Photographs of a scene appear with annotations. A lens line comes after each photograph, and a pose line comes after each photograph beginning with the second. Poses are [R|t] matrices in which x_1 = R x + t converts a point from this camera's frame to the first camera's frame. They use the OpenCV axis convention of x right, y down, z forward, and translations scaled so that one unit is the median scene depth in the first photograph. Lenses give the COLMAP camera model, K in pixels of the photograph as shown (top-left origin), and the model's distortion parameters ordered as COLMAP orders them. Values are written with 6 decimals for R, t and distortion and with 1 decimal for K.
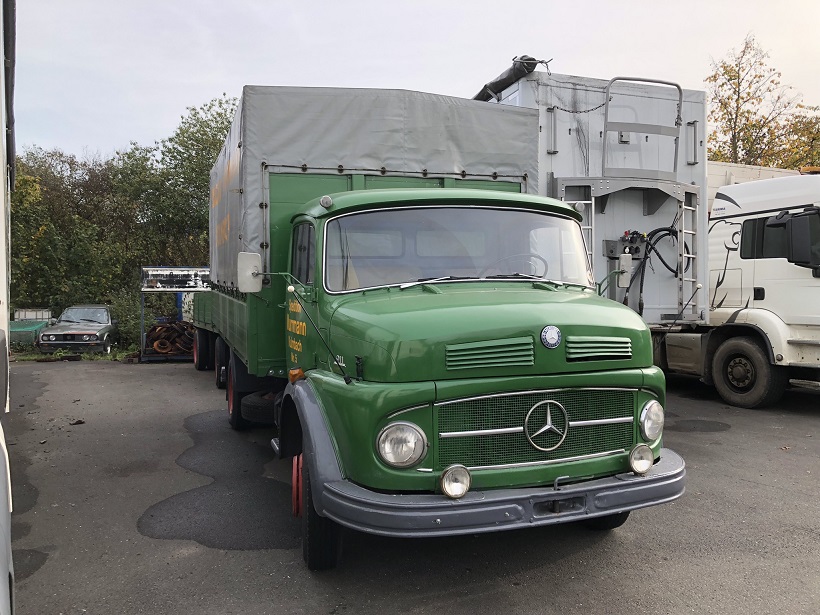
lens RADIAL K [[673.8, 0, 407.7], [0, 673.8, 307.1], [0, 0, 1]] dist [0.012846, -0.022442]
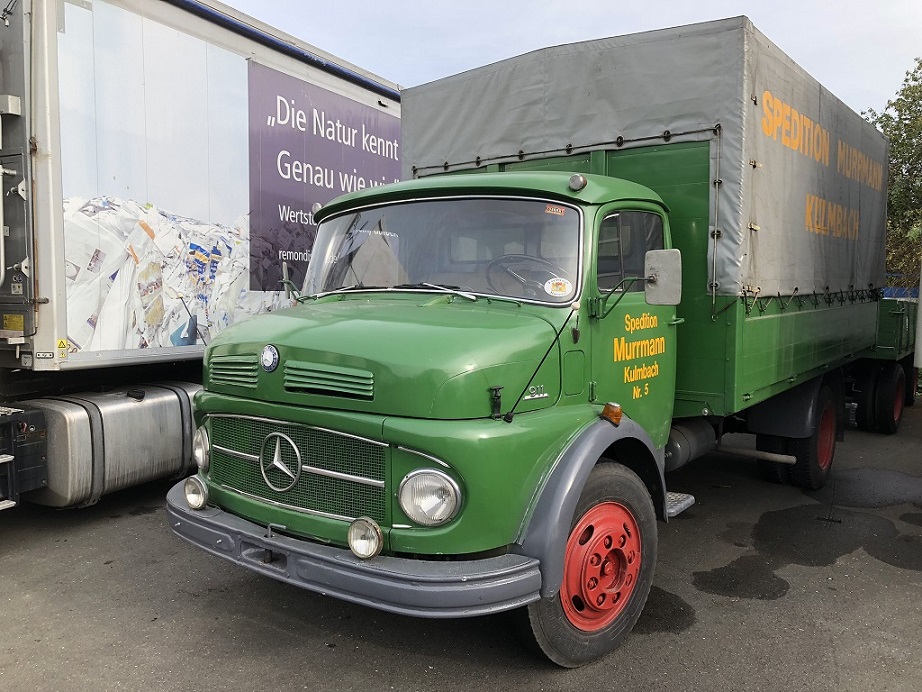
lens RADIAL K [[757.7, 0, 458.7], [0, 757.7, 344.6], [0, 0, 1]] dist [0.012846, -0.022442]
pose [[0.541945, 0.073550, -0.837190, 0.727406], [-0.035405, 0.997277, 0.064696, -0.027895], [0.839668, -0.005421, 0.543073, 0.433648]]
